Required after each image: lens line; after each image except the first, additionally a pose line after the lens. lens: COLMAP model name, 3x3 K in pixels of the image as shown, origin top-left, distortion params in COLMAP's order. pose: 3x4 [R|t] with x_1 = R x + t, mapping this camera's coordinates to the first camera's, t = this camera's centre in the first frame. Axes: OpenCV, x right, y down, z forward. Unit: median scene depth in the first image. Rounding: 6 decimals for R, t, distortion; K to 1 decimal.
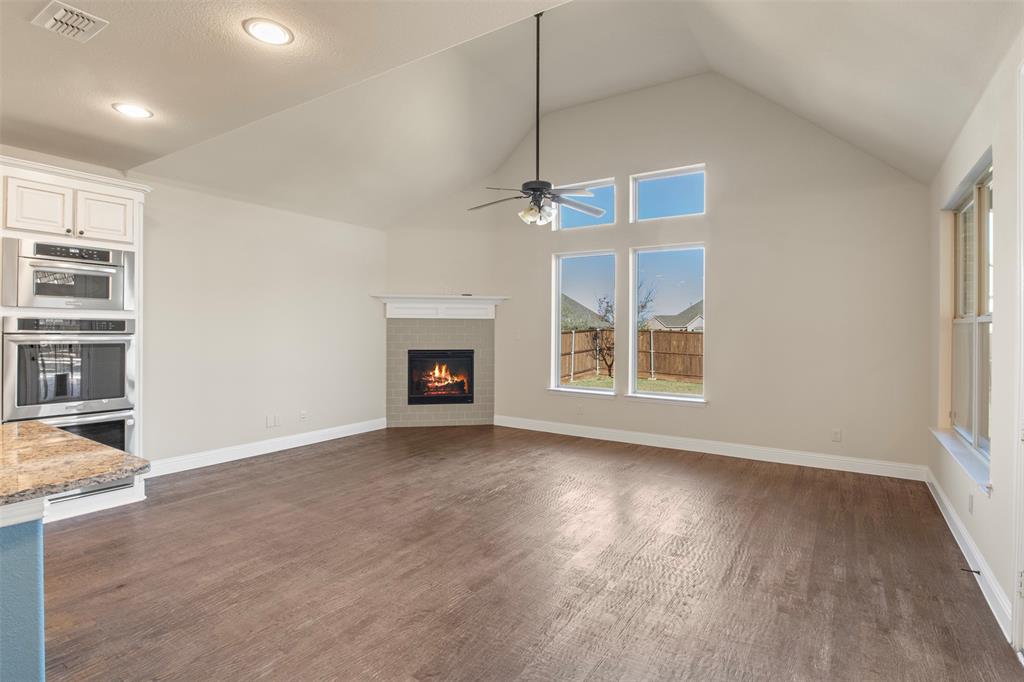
lens RADIAL K [[510.0, 0, 510.9], [0, 510.0, 329.8], [0, 0, 1]] dist [-0.009385, 0.000065]
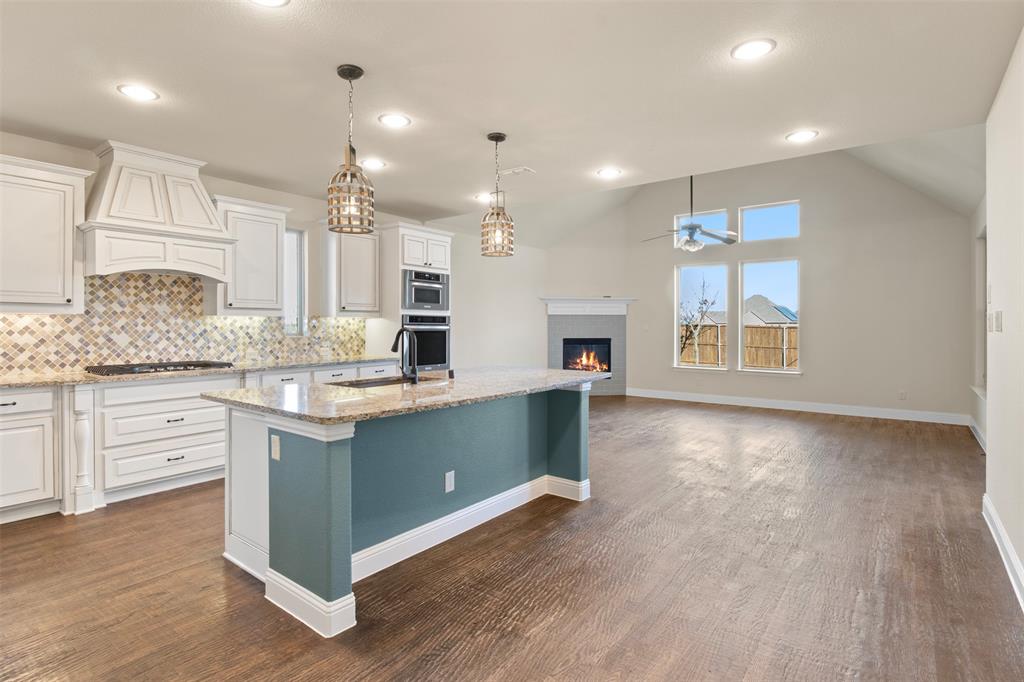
lens RADIAL K [[507.3, 0, 508.6], [0, 507.3, 327.3], [0, 0, 1]] dist [-0.008424, -0.000719]
pose [[0.996442, -0.005191, -0.084120, -0.293034], [0.005239, 0.999986, 0.000355, 0.011888], [0.084117, -0.000794, 0.996456, -0.434254]]
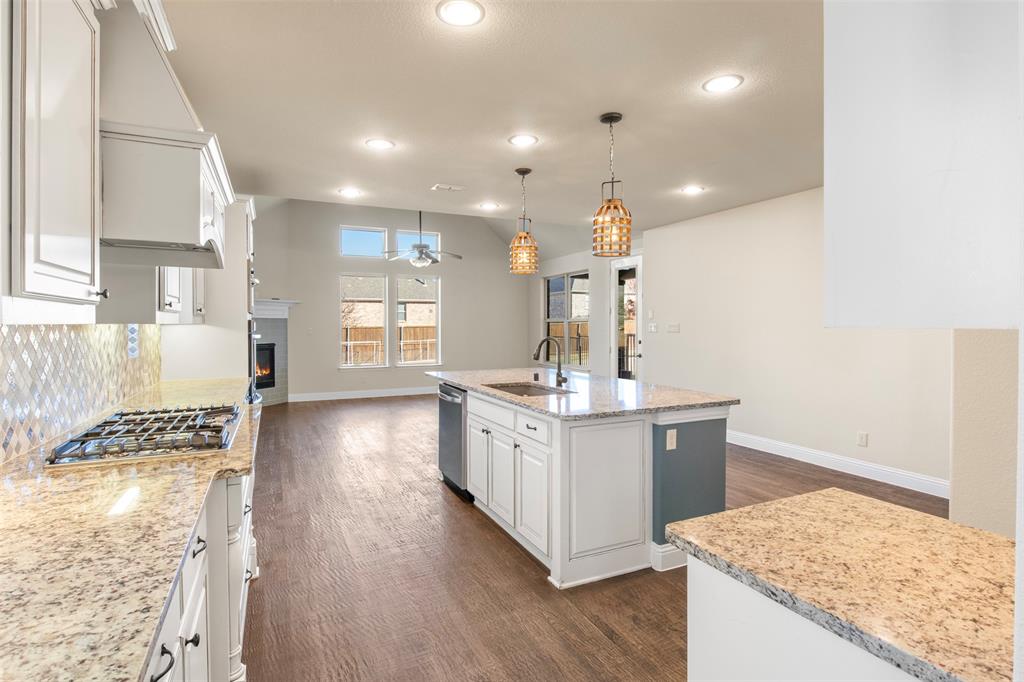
lens RADIAL K [[510.0, 0, 510.9], [0, 510.0, 329.8], [0, 0, 1]] dist [-0.009385, 0.000065]
pose [[0.524446, -0.017284, 0.851268, -1.057048], [0.008257, 0.999850, 0.015214, -0.009131], [-0.851404, -0.000950, 0.524510, -0.168302]]
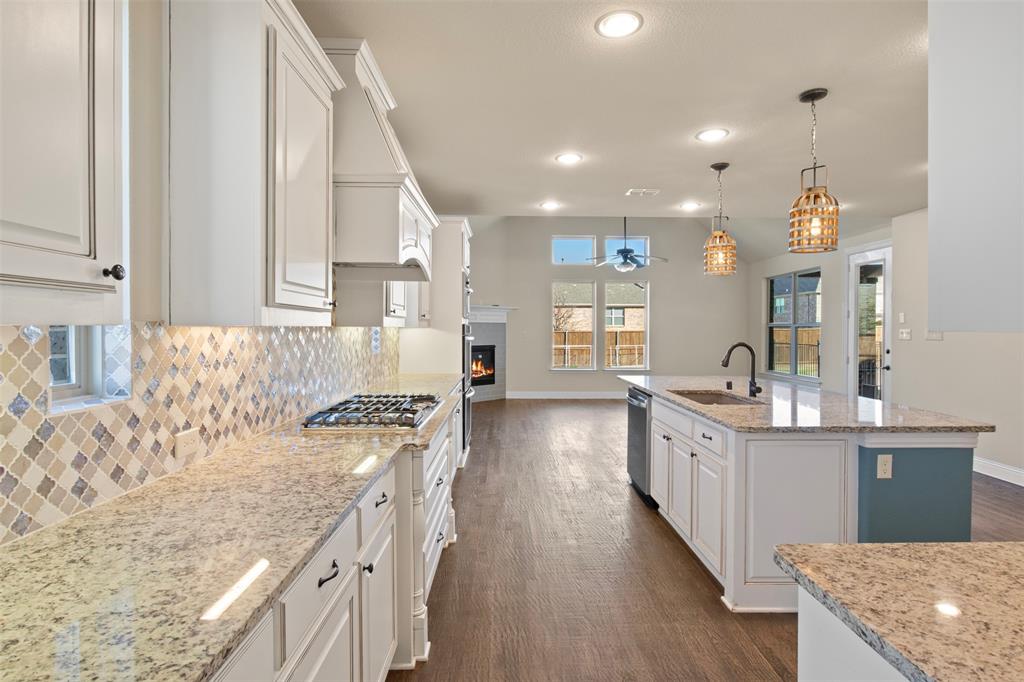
lens RADIAL K [[508.5, 0, 511.4], [0, 508.5, 335.5], [0, 0, 1]] dist [-0.008985, -0.000589]
pose [[0.830284, -0.011463, 0.557223, -1.036646], [0.004205, 0.999889, 0.014304, -0.007891], [-0.557325, -0.009533, 0.830240, -0.217335]]
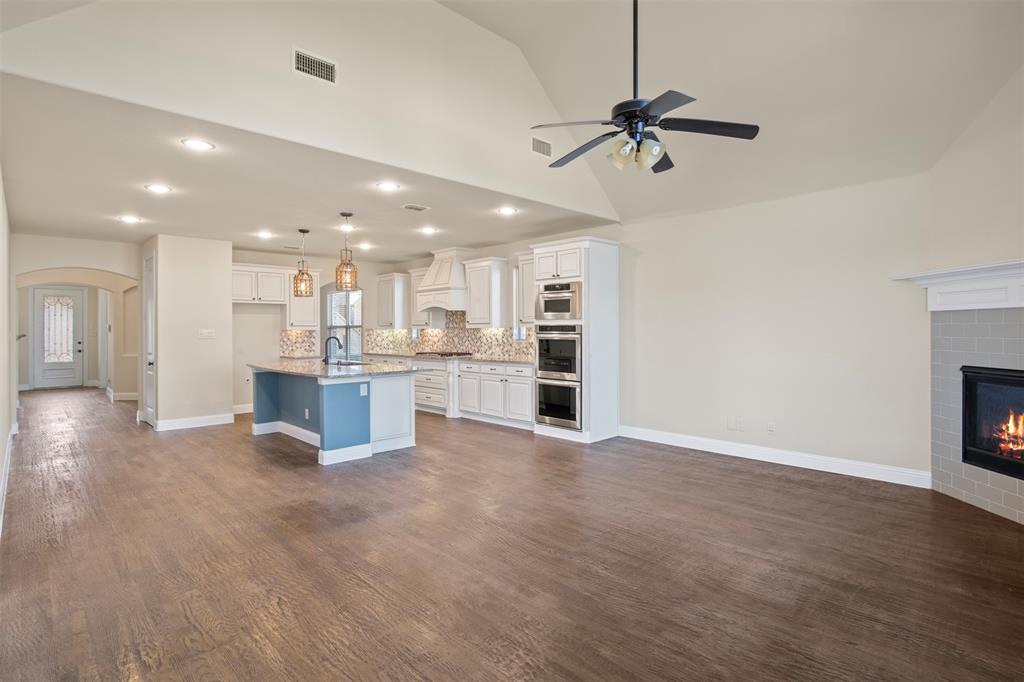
lens RADIAL K [[507.3, 0, 508.6], [0, 507.3, 327.3], [0, 0, 1]] dist [-0.008424, -0.000719]
pose [[-0.220605, -0.009777, -0.975314, 0.581280], [-0.000089, 0.999950, -0.010004, 0.002803], [0.975363, -0.002120, -0.220595, 0.794163]]
